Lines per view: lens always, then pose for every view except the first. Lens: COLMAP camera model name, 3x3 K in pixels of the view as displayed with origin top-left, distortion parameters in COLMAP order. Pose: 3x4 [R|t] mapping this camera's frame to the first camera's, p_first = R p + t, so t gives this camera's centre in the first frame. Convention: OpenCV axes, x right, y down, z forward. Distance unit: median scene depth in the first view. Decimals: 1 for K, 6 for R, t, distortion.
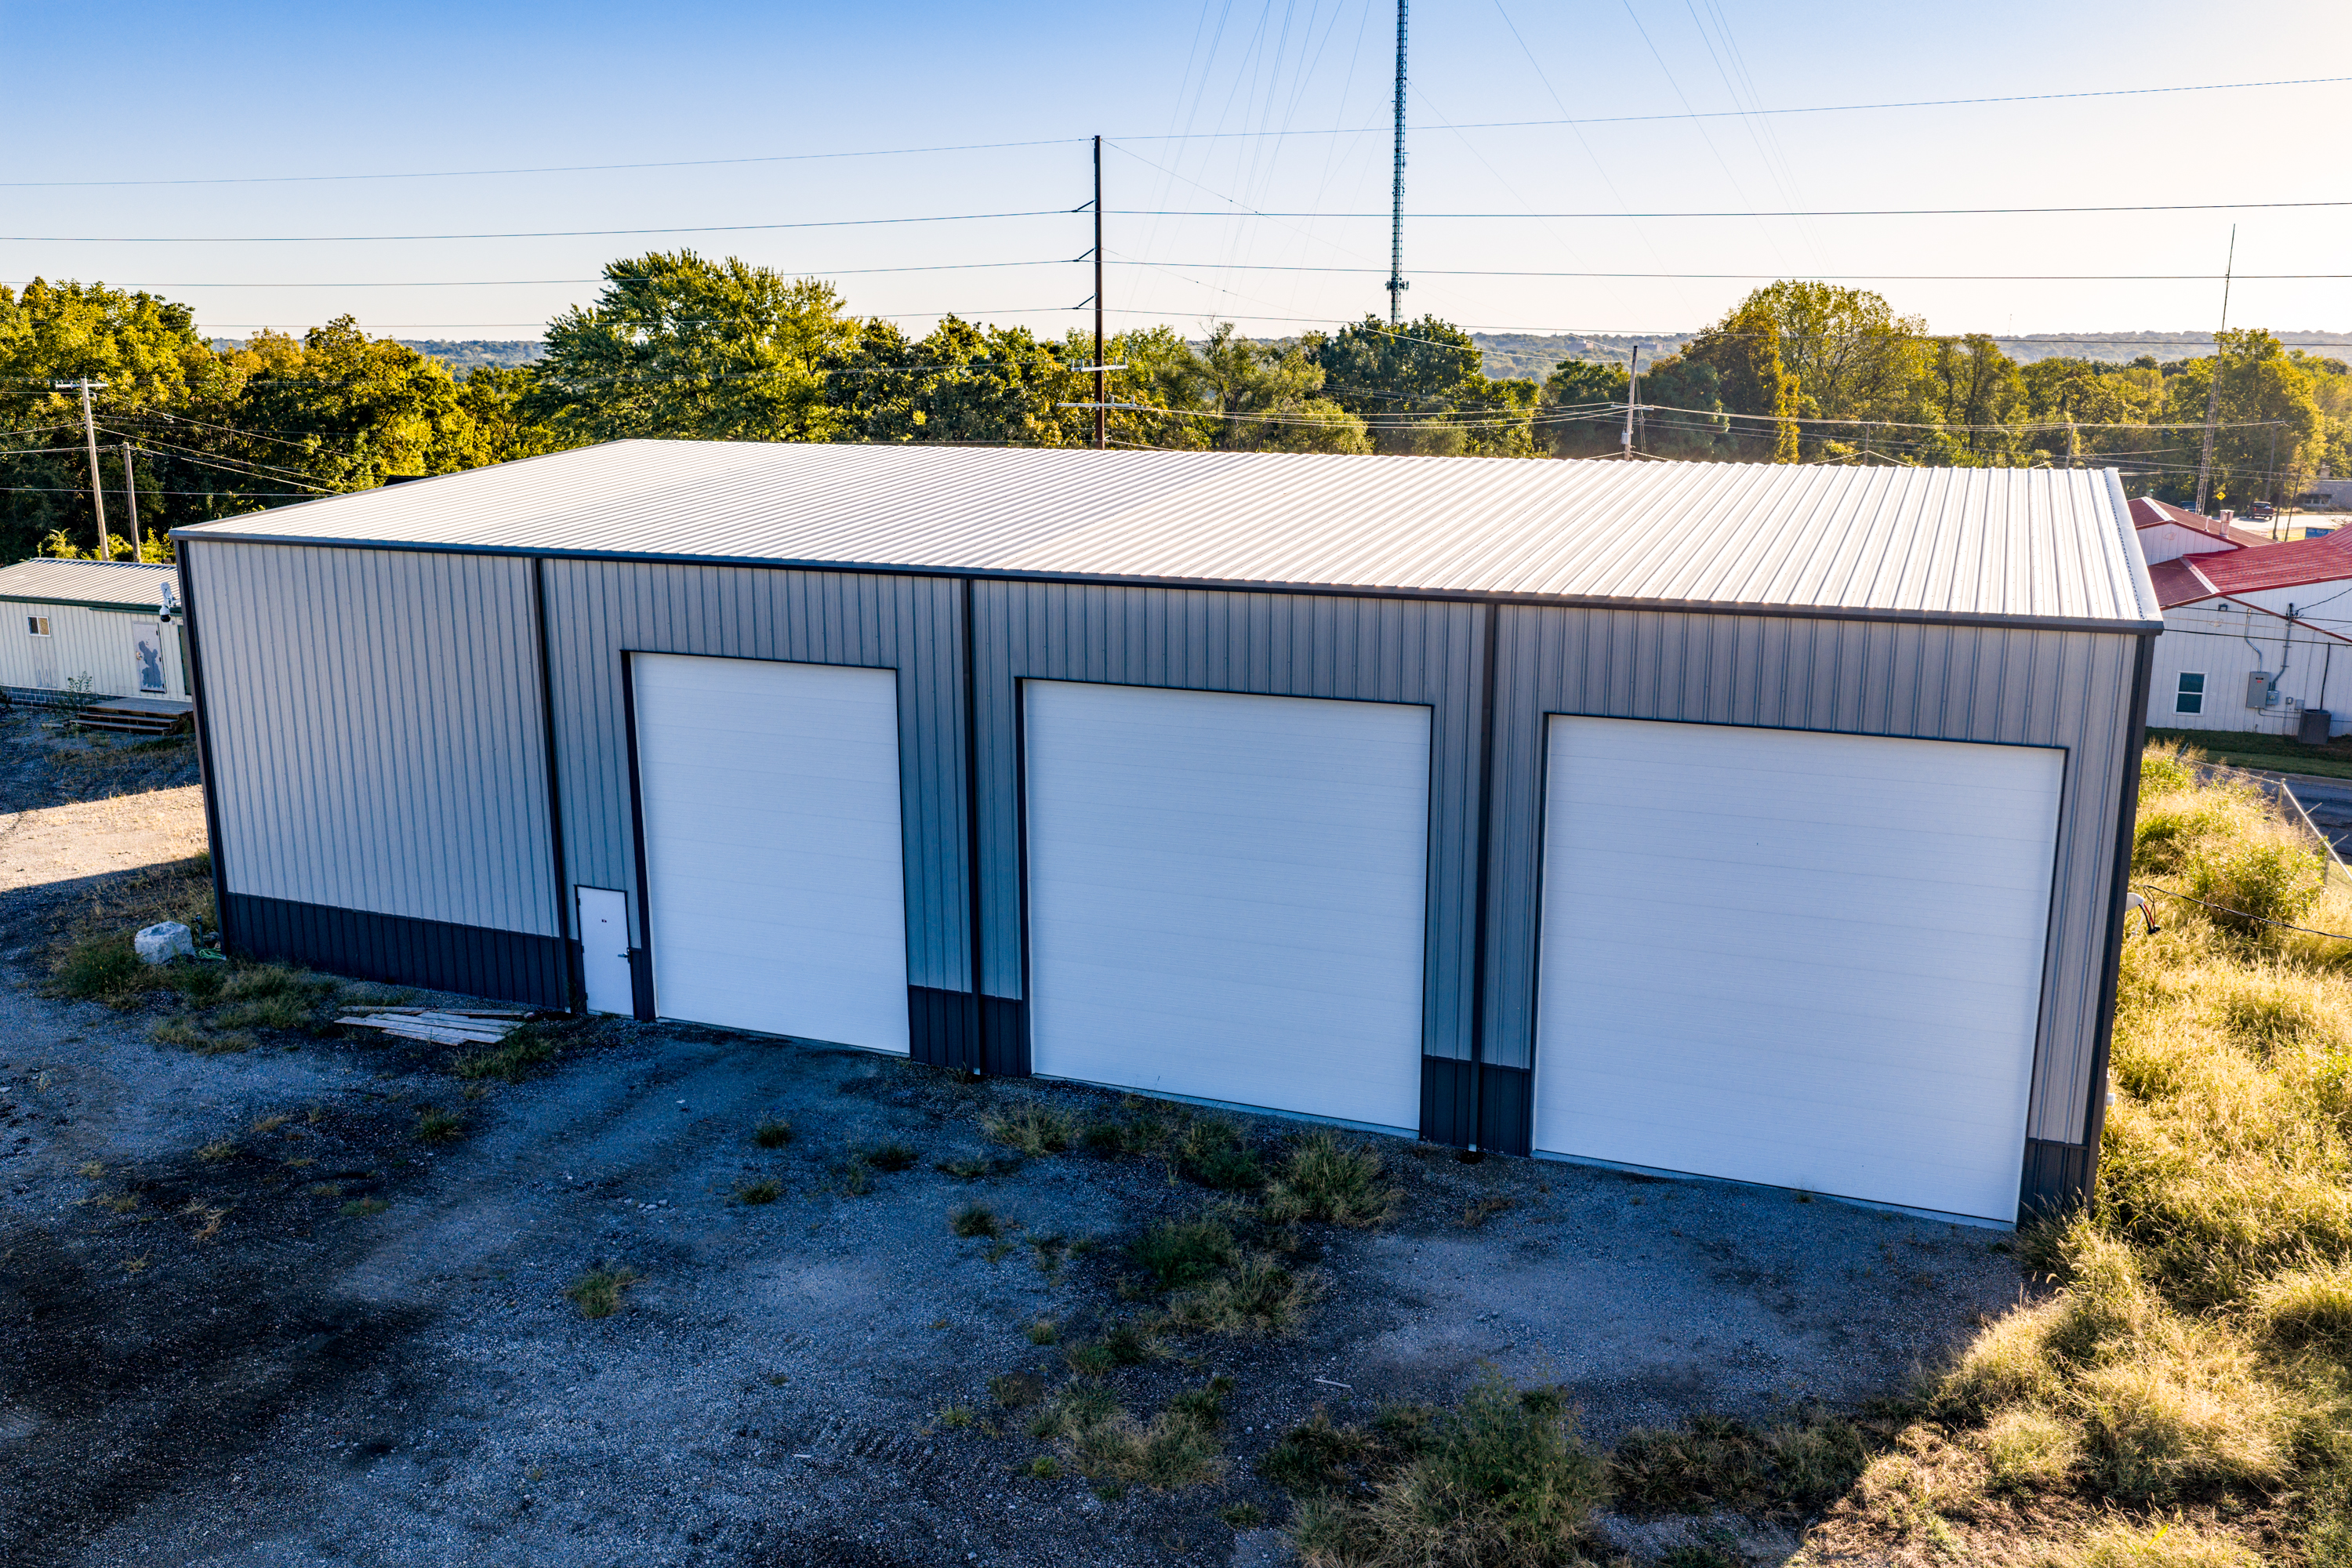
lens RADIAL K [[1907.7, 0, 1175.6], [0, 1907.7, 786.0], [0, 0, 1]] dist [0.004647, -0.001238]
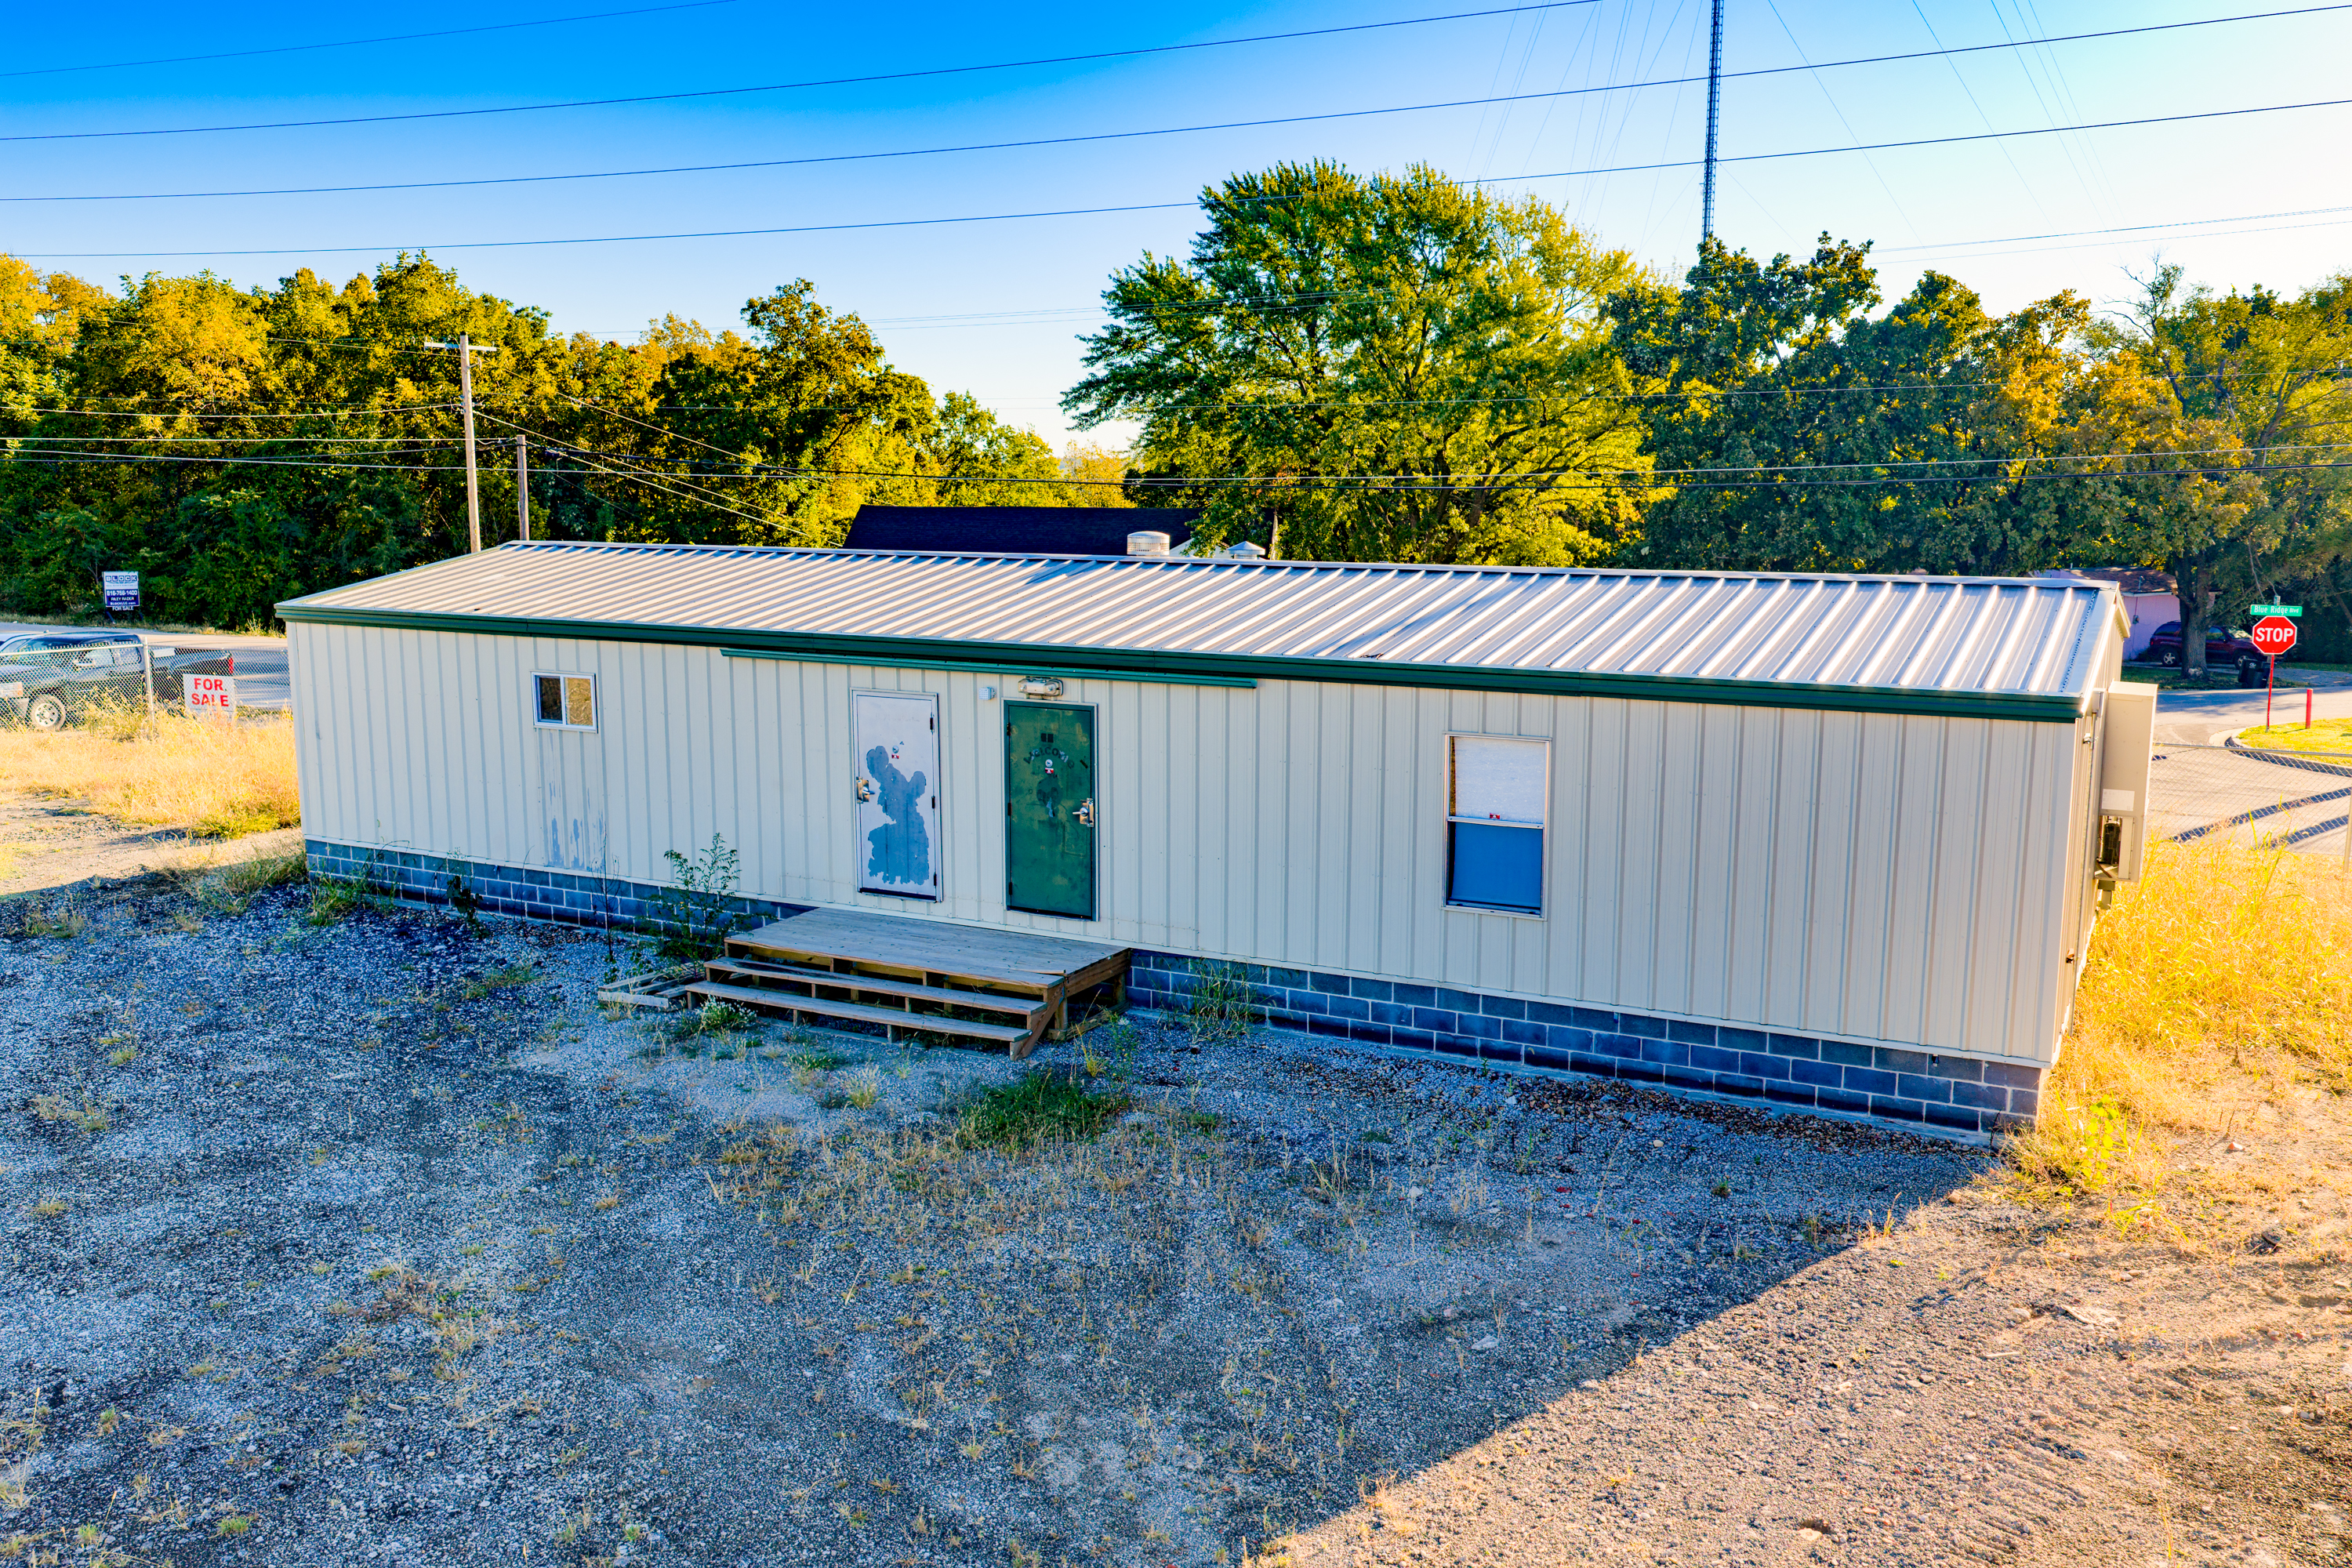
lens RADIAL K [[1907.7, 0, 1182.6], [0, 1907.7, 781.9], [0, 0, 1]] dist [0.004647, -0.001238]
pose [[0.995347, 0.016322, -0.094967, -0.251713], [-0.022104, 0.997944, -0.060152, -0.027899], [0.093790, 0.061971, 0.993661, 0.370072]]
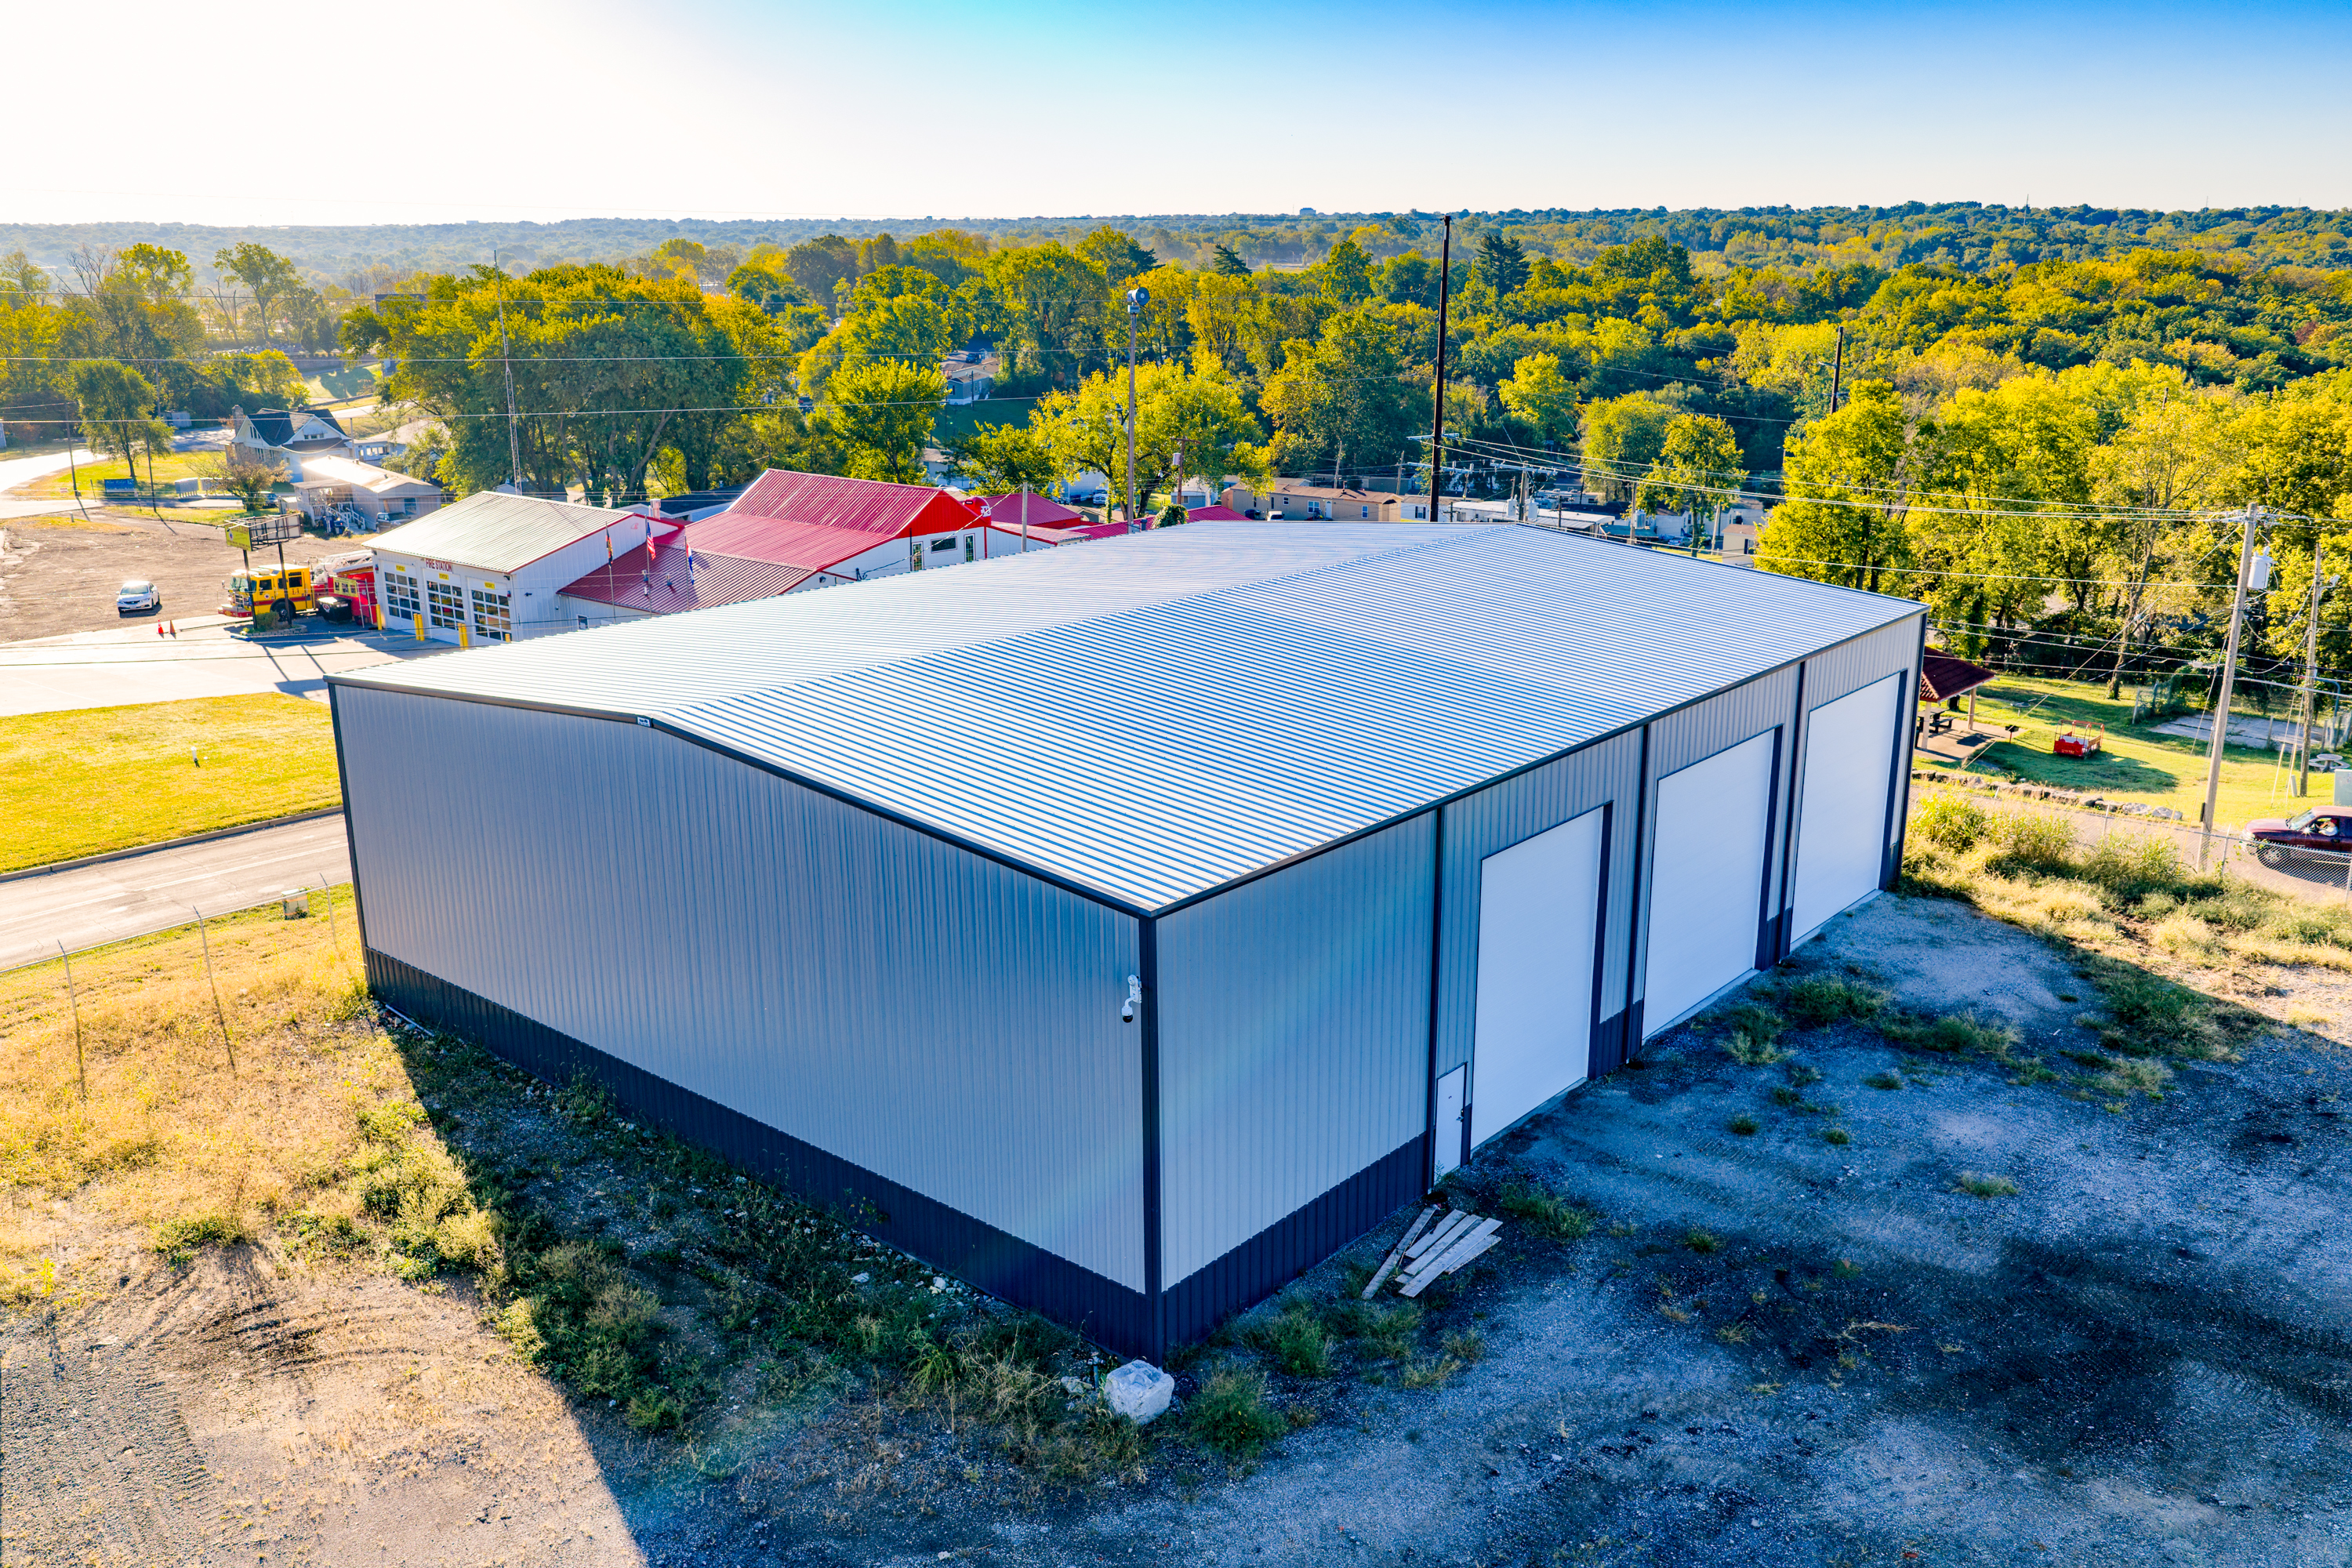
lens RADIAL K [[1907.7, 0, 1183.0], [0, 1907.7, 784.0], [0, 0, 1]] dist [0.004647, -0.001238]
pose [[0.323885, -0.263035, 0.908796, -1.538604], [0.213187, 0.956161, 0.200766, -0.427882], [-0.921764, 0.128718, 0.365762, 0.807408]]
